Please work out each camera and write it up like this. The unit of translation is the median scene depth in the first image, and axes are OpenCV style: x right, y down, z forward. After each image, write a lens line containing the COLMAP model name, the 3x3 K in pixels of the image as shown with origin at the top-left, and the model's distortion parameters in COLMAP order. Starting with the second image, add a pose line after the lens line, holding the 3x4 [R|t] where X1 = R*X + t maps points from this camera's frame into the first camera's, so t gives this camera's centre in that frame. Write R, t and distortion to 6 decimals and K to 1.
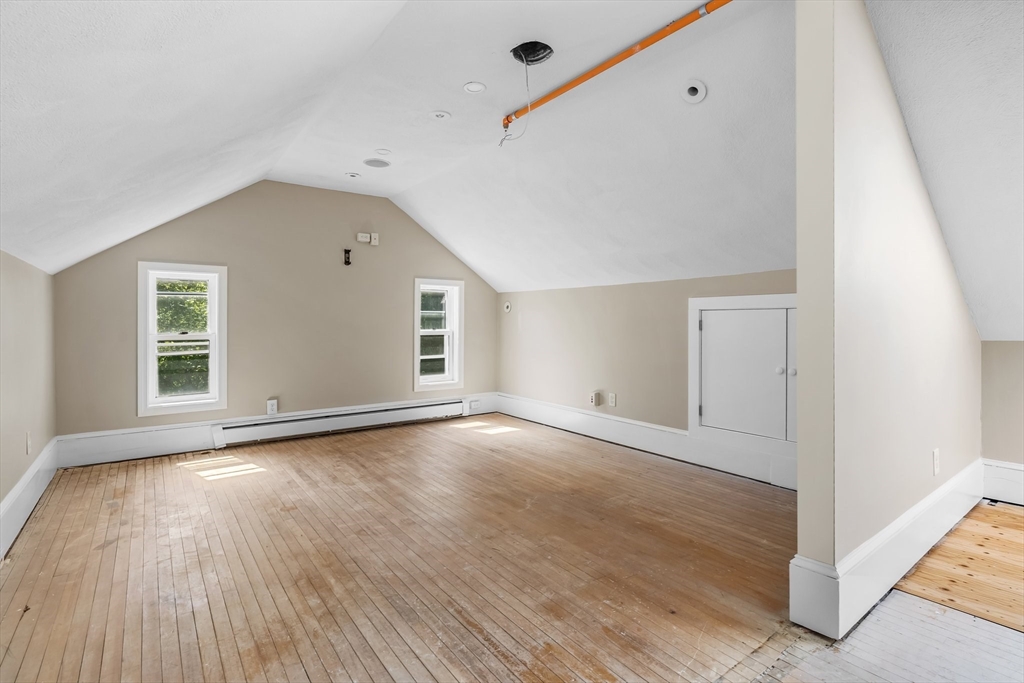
lens RADIAL K [[465.0, 0, 511.2], [0, 465.0, 332.4], [0, 0, 1]] dist [0.001549, -0.000107]
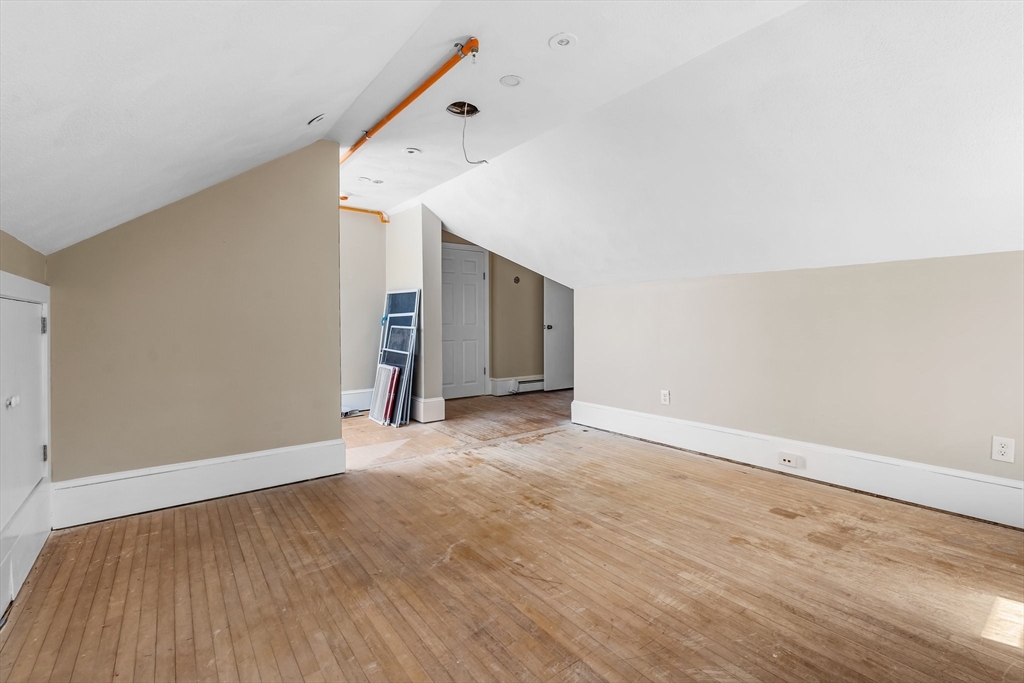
lens RADIAL K [[465.0, 0, 510.9], [0, 465.0, 335.3], [0, 0, 1]] dist [0.001549, -0.000107]
pose [[-0.999930, 0.003676, 0.011247, -0.087977], [0.004218, 0.998811, 0.048569, -0.036677], [-0.011055, 0.048613, -0.998757, 2.007014]]
